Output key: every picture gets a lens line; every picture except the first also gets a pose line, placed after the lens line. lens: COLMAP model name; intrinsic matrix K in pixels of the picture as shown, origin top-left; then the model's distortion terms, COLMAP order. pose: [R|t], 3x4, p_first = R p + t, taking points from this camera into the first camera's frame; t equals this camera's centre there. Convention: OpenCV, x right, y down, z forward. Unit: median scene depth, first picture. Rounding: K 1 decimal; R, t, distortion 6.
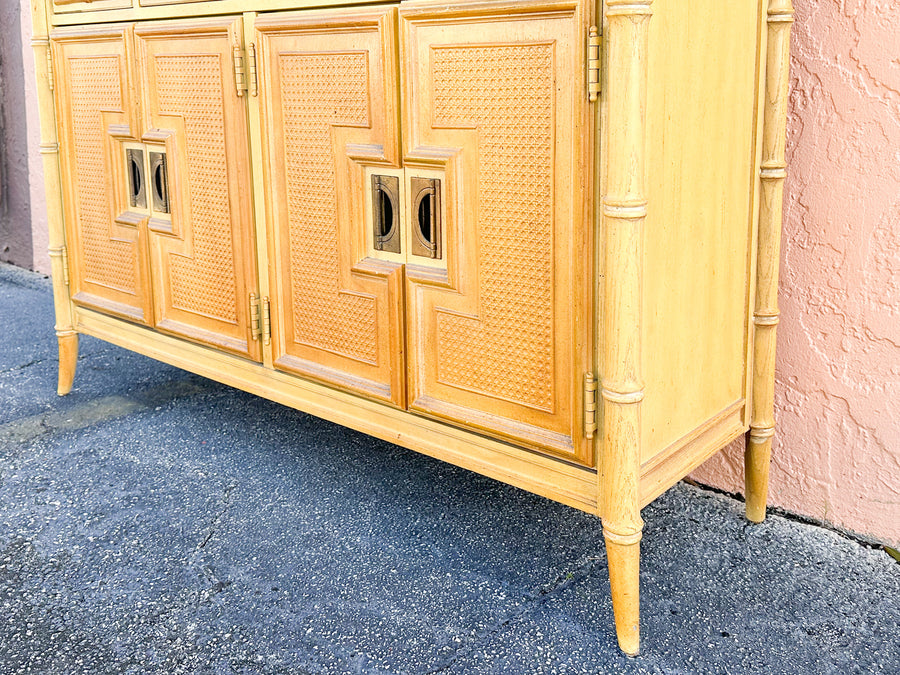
lens RADIAL K [[909.4, 0, 469.6], [0, 909.4, 214.4], [0, 0, 1]] dist [0.051274, -0.021299]
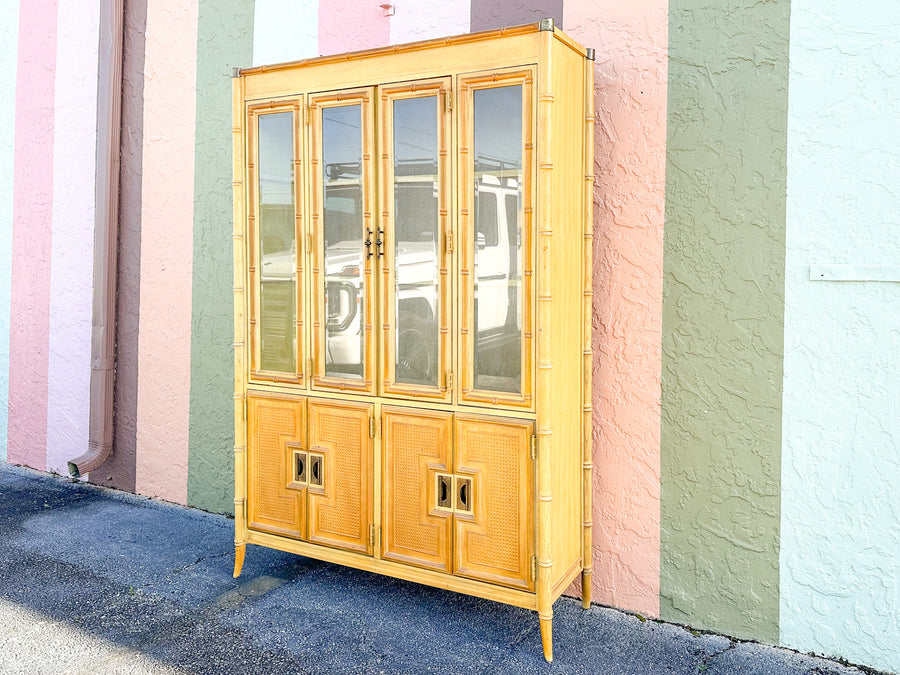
lens RADIAL K [[735.1, 0, 485.5], [0, 735.1, 268.4], [0, 0, 1]] dist [0.043281, -0.011749]
pose [[0.974011, 0.008920, 0.226325, -0.438334], [0.024382, 0.989289, -0.143921, -0.308261], [-0.225185, 0.145699, 0.963360, -1.055332]]
